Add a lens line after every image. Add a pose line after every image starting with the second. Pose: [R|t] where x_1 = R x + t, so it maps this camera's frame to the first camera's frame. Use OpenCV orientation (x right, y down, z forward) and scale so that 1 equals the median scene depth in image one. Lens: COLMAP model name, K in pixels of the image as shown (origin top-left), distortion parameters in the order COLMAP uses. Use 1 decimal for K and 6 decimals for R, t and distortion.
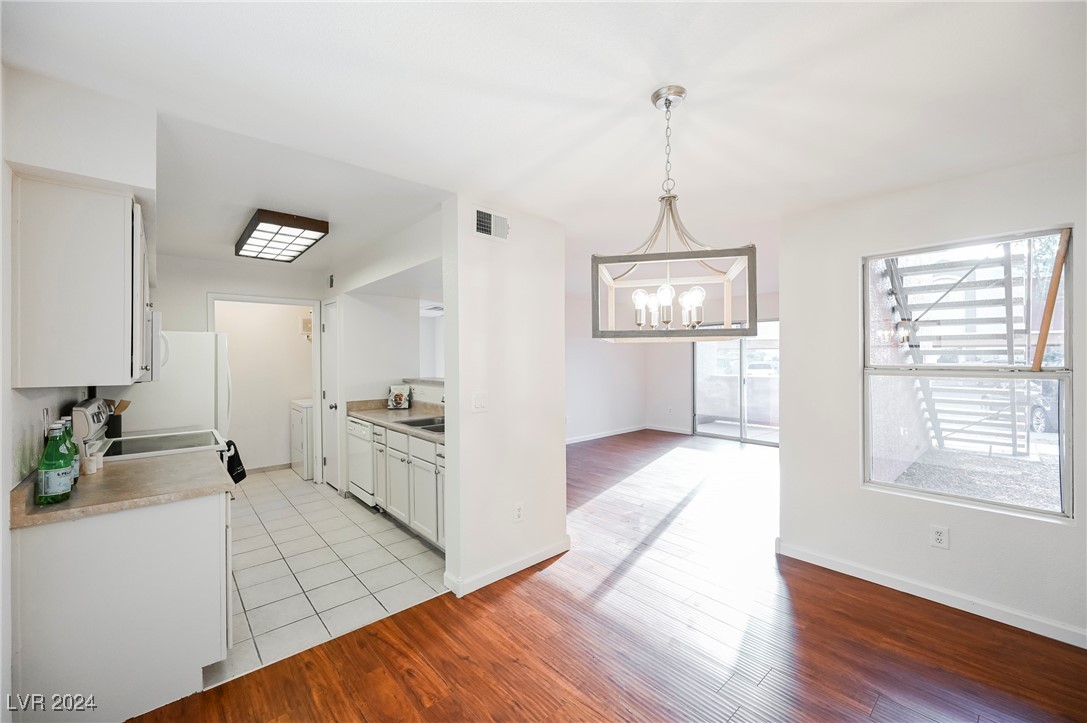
lens RADIAL K [[428.1, 0, 546.0], [0, 428.1, 361.1], [0, 0, 1]] dist [-0.003499, 0.000380]
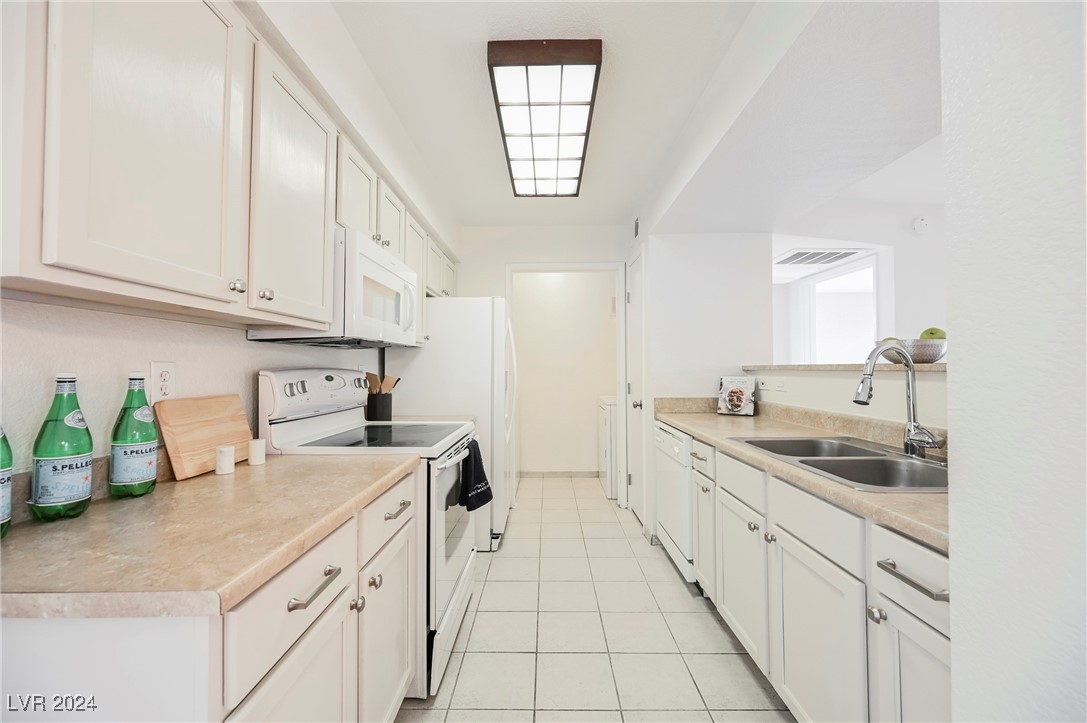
lens RADIAL K [[428.1, 0, 541.5], [0, 428.1, 364.6], [0, 0, 1]] dist [-0.003499, 0.000380]
pose [[0.736559, -0.003180, -0.676366, -0.141727], [-0.005698, 0.999924, -0.010906, 0.049700], [0.676350, 0.011887, 0.736485, 0.379696]]
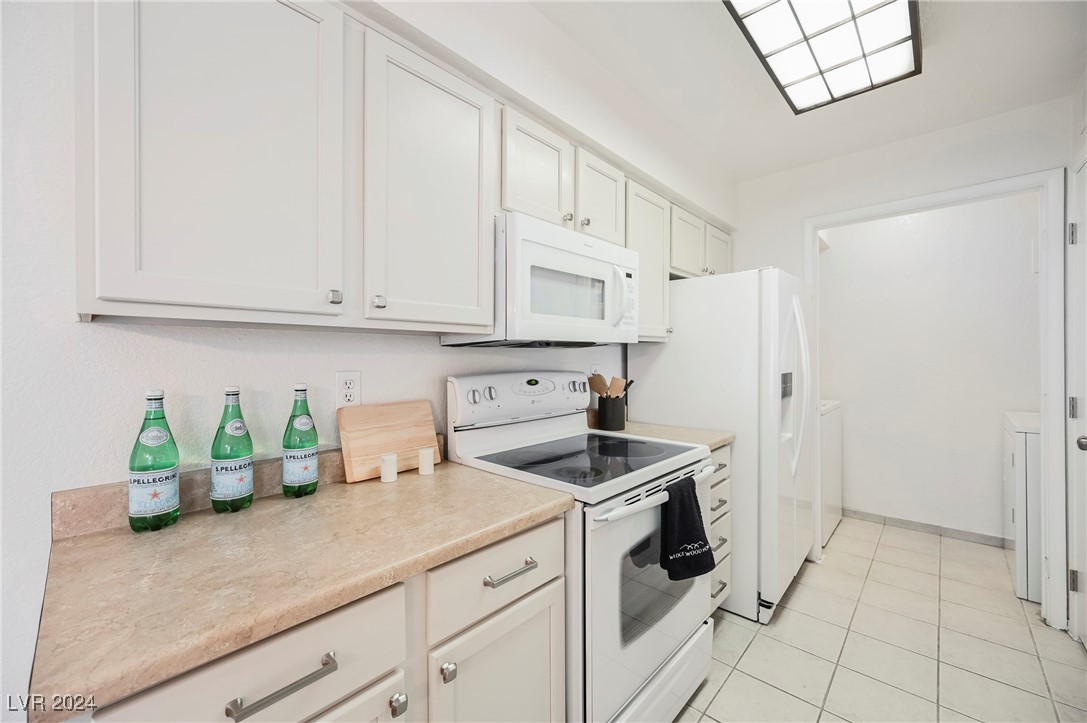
lens RADIAL K [[428.1, 0, 540.0], [0, 428.1, 359.6], [0, 0, 1]] dist [-0.003499, 0.000380]
pose [[0.086880, 0.009876, -0.996170, -0.191505], [-0.002629, 0.999950, 0.009684, 0.035463], [0.996215, 0.001778, 0.086902, 0.519507]]
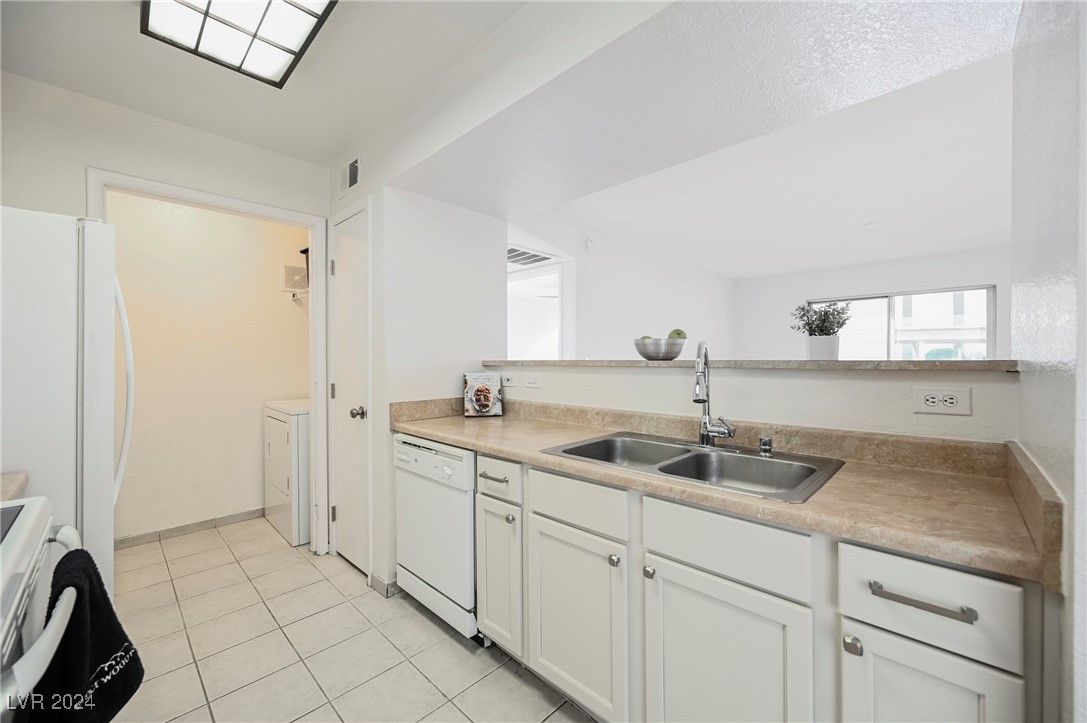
lens RADIAL K [[428.1, 0, 544.7], [0, 428.1, 361.4], [0, 0, 1]] dist [-0.003499, 0.000380]
pose [[0.997502, 0.001230, 0.070634, -0.307453], [-0.000958, 0.999992, -0.003884, 0.045863], [-0.070639, 0.003807, 0.997495, 0.467888]]
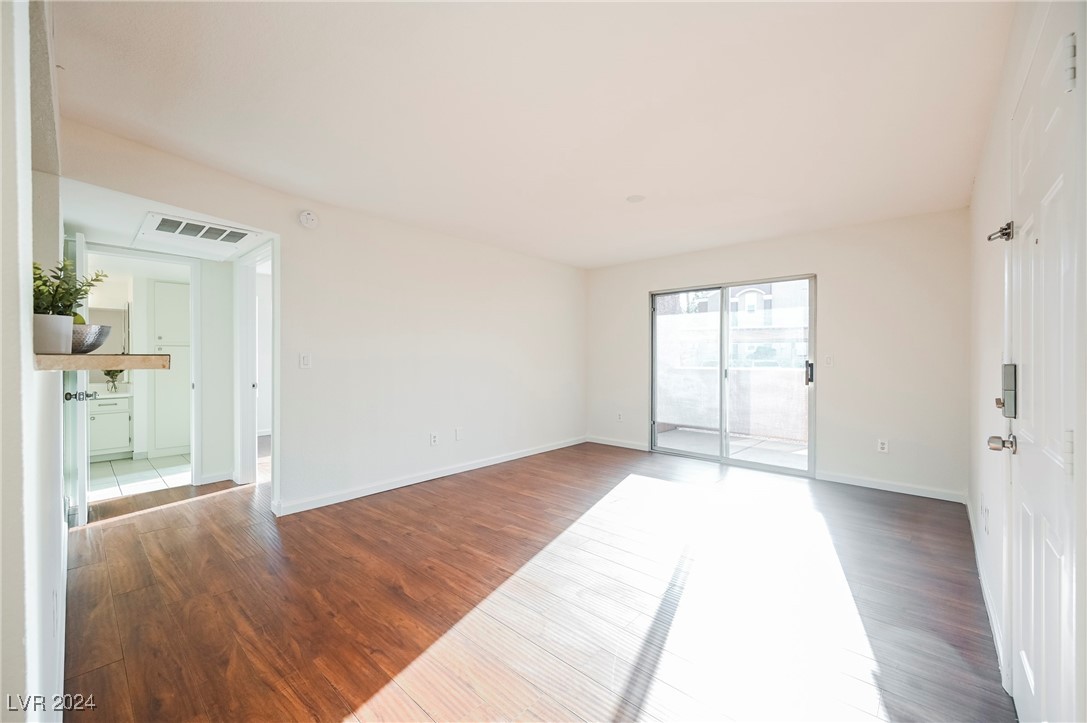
lens RADIAL K [[428.1, 0, 541.9], [0, 428.1, 359.6], [0, 0, 1]] dist [-0.003499, 0.000380]
pose [[0.995319, 0.006103, 0.096453, 0.169934], [-0.005936, 0.999980, -0.002012, 0.044599], [-0.096464, 0.001430, 0.995335, 0.561564]]
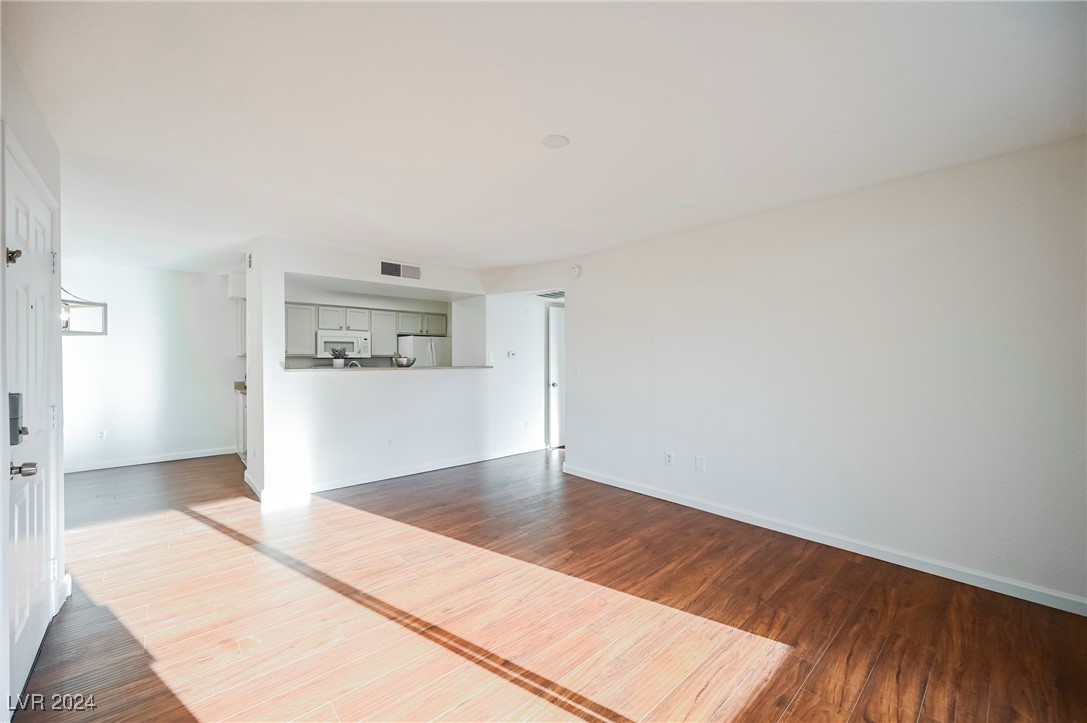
lens RADIAL K [[428.1, 0, 548.2], [0, 428.1, 361.0], [0, 0, 1]] dist [-0.003499, 0.000380]
pose [[0.007723, 0.010274, -0.999917, 0.887101], [-0.007565, 0.999919, 0.010216, 0.013228], [0.999942, 0.007485, 0.007800, 1.258408]]
